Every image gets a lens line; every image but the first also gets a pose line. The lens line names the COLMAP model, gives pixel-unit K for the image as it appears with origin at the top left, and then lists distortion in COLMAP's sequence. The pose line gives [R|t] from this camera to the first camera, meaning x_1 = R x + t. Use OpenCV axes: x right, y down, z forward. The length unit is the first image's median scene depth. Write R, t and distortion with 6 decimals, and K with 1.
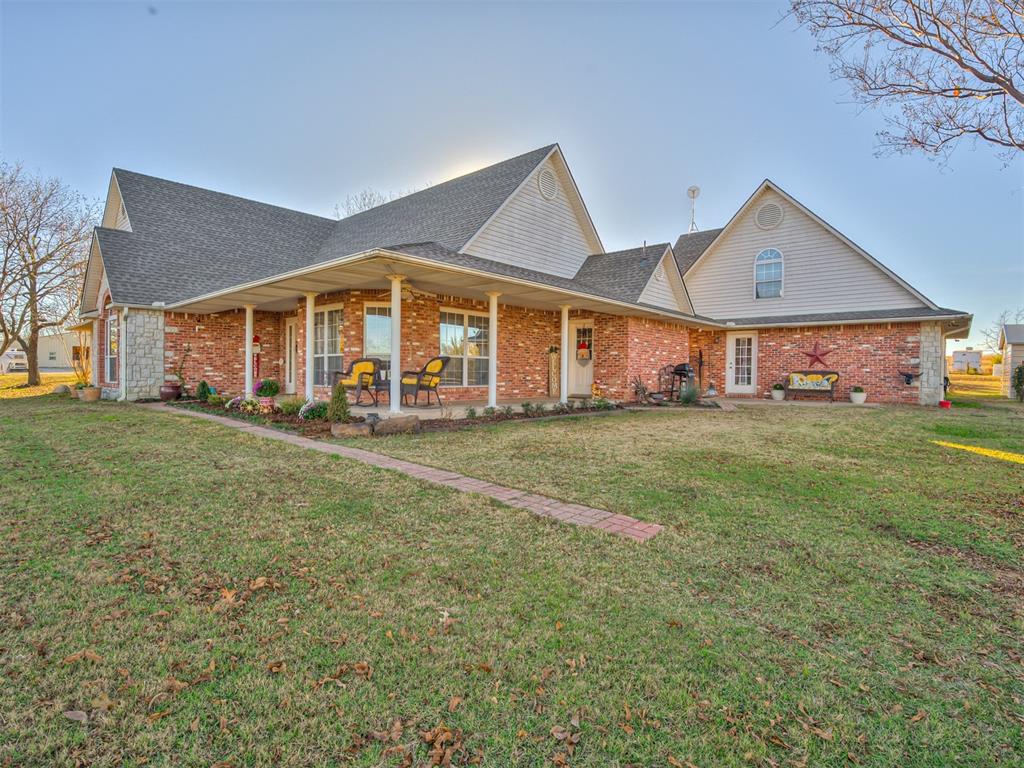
lens RADIAL K [[509.6, 0, 512.0], [0, 509.6, 384.0], [0, 0, 1]] dist [-0.011037, -0.000375]
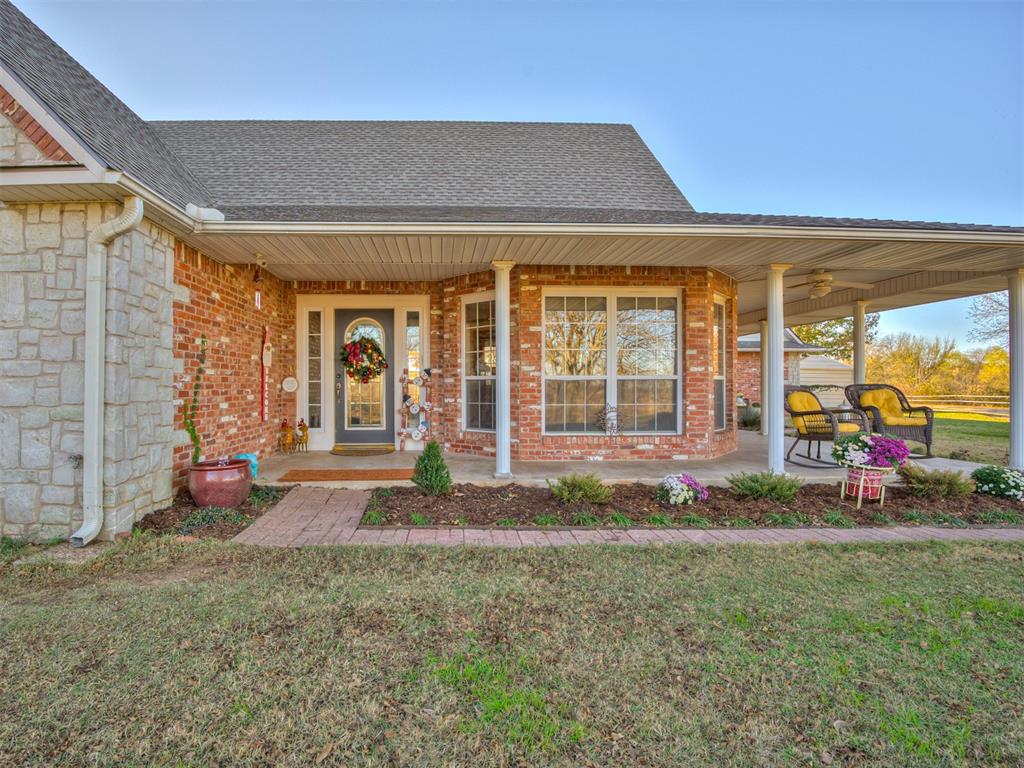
lens RADIAL K [[509.6, 0, 512.0], [0, 509.6, 384.0], [0, 0, 1]] dist [-0.011037, -0.000375]
pose [[0.731517, -0.001984, 0.681820, -0.667535], [0.019664, 0.999641, -0.018188, -0.033906], [-0.681540, 0.026712, 0.731294, 0.547116]]
